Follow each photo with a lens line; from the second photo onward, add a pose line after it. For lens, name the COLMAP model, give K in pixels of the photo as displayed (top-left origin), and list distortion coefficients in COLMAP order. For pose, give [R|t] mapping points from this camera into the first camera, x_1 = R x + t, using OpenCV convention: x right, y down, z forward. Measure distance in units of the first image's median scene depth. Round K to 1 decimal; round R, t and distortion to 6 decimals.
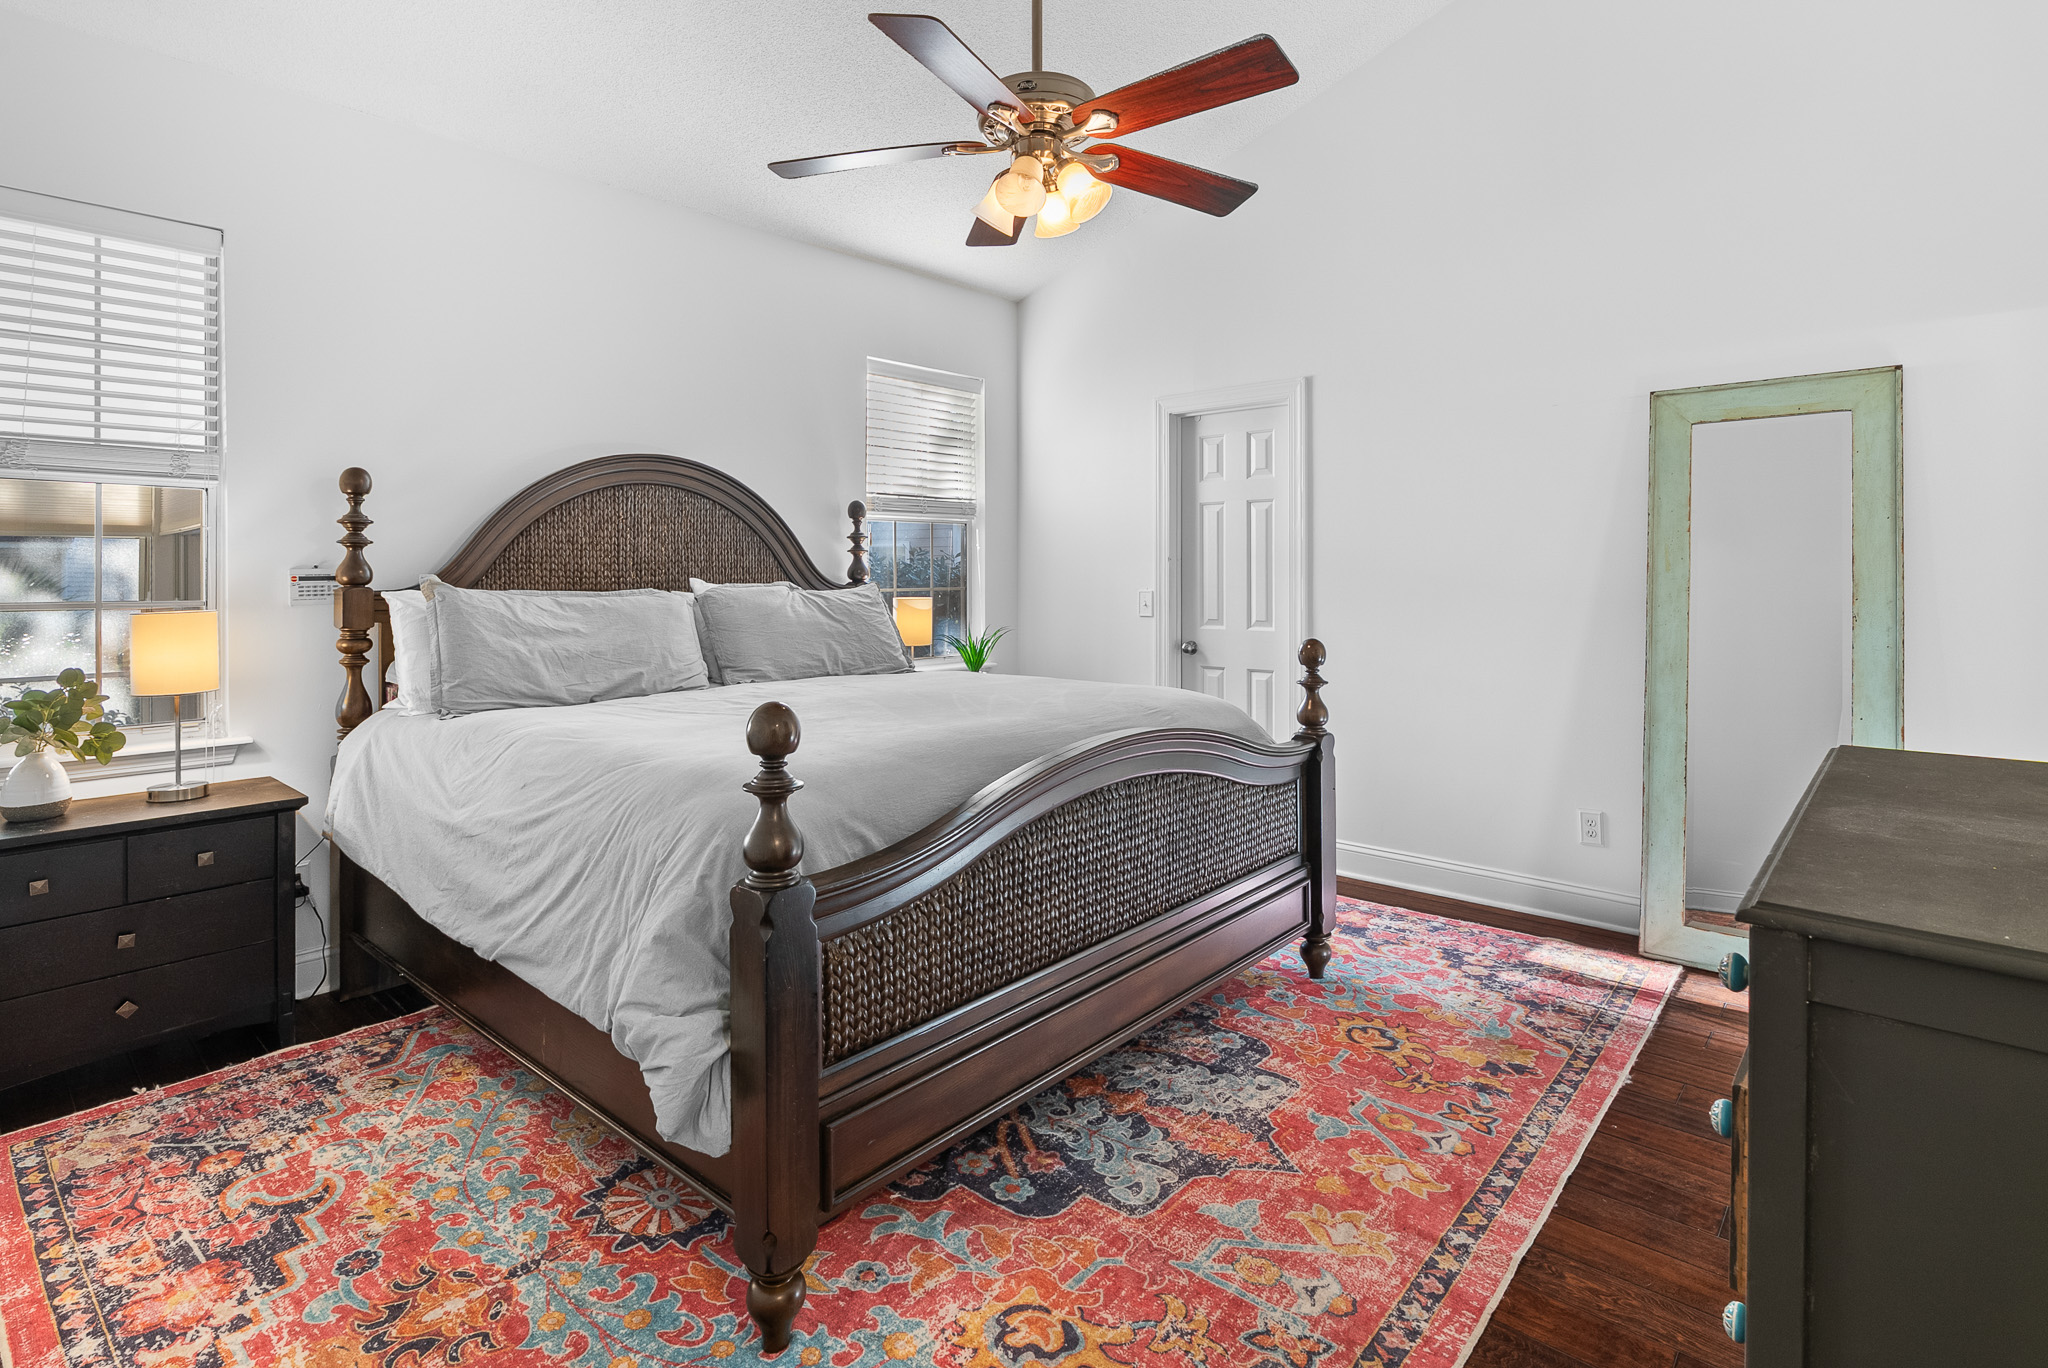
lens RADIAL K [[1009.4, 0, 1022.0], [0, 1009.4, 577.7], [0, 0, 1]] dist [-0.000631, 0.000126]
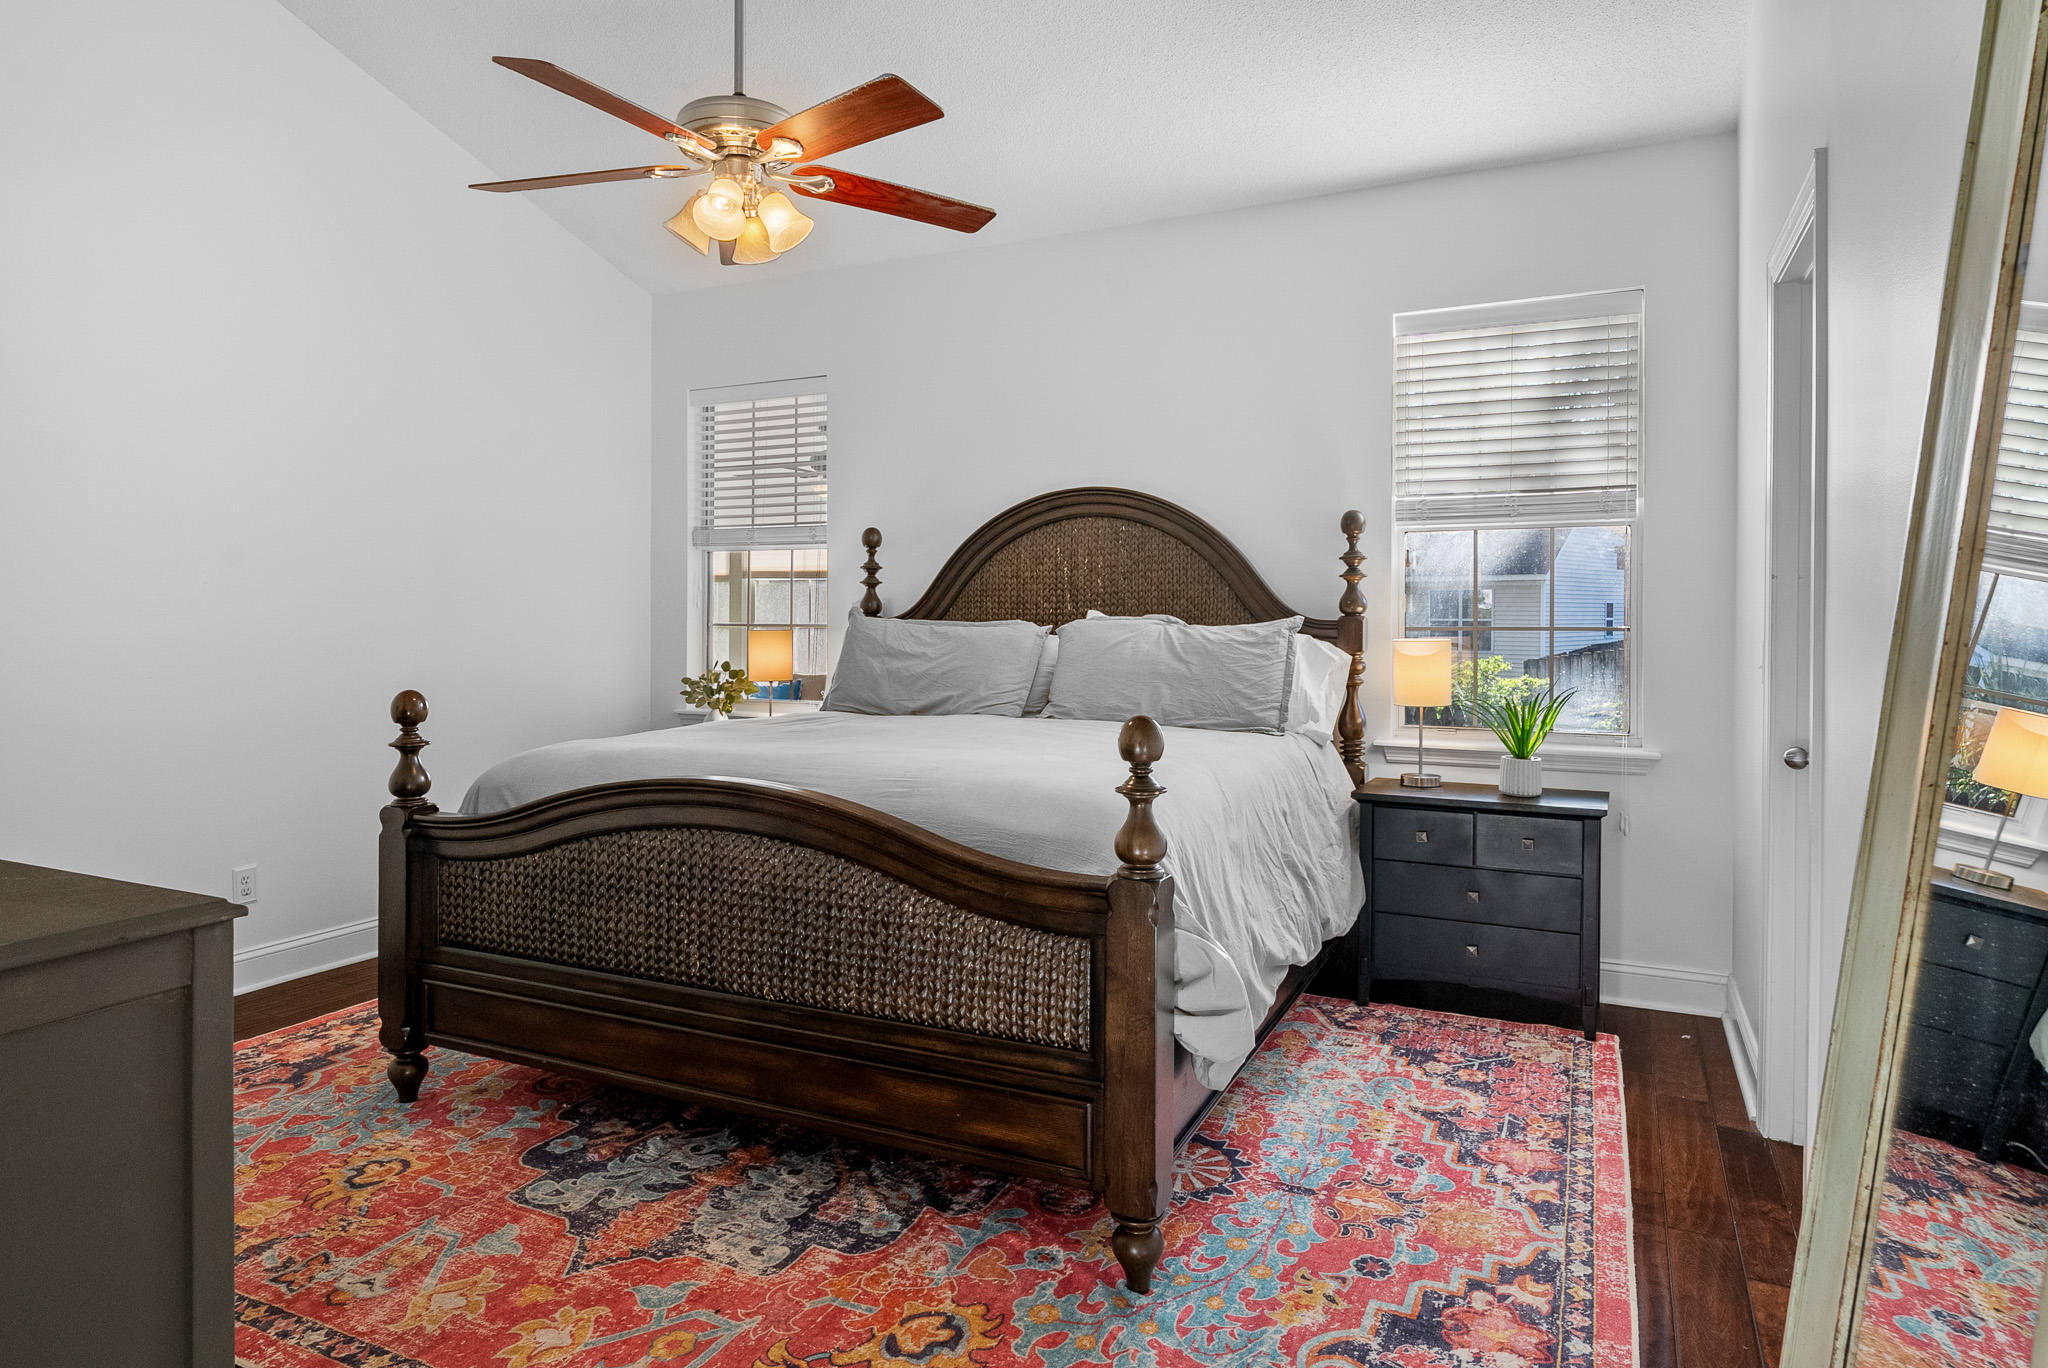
lens RADIAL K [[1213.9, 0, 1027.2], [0, 1213.9, 622.4], [0, 0, 1]] dist [-0.000658, -0.001814]
pose [[0.271726, 0.012996, -0.962287, 1.207102], [-0.002847, 0.999915, 0.012701, -0.003577], [0.962371, -0.000711, 0.271740, 0.941764]]
